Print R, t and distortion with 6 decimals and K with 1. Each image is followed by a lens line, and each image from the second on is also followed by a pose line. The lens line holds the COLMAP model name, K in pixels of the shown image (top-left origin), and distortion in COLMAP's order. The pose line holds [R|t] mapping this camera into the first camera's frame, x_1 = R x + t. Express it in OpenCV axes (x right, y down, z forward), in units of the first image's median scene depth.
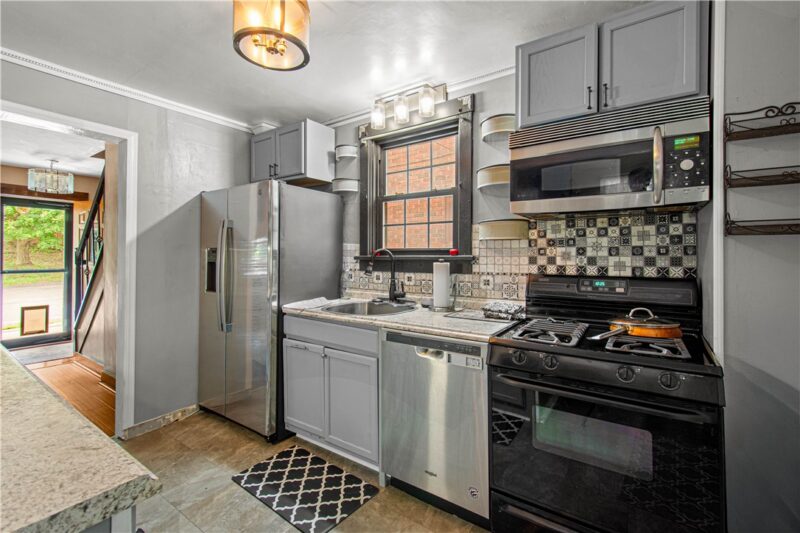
lens RADIAL K [[353.8, 0, 395.3], [0, 353.8, 251.1], [0, 0, 1]] dist [0.010111, -0.002822]
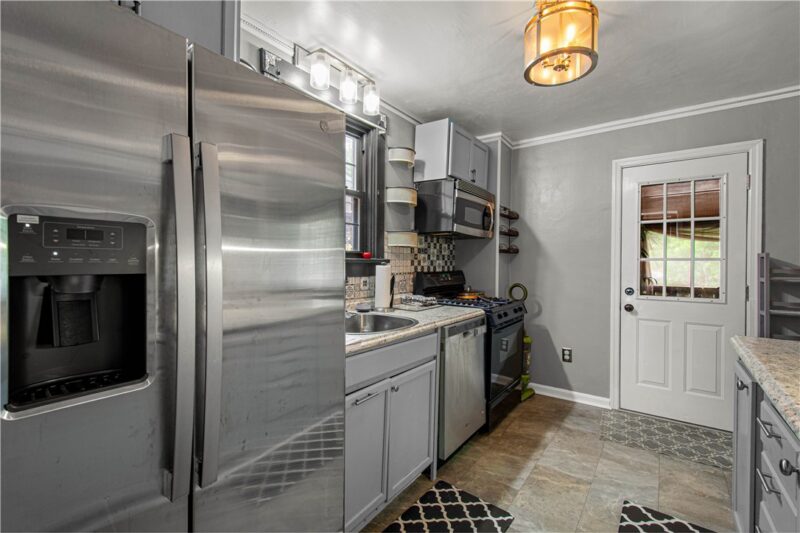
lens RADIAL K [[353.8, 0, 401.2], [0, 353.8, 266.5], [0, 0, 1]] dist [0.010111, -0.002822]
pose [[0.023190, -0.006504, 0.999710, -1.079631], [-0.009007, 0.999937, 0.006714, 0.033831], [-0.999690, -0.009160, 0.023130, 1.087477]]
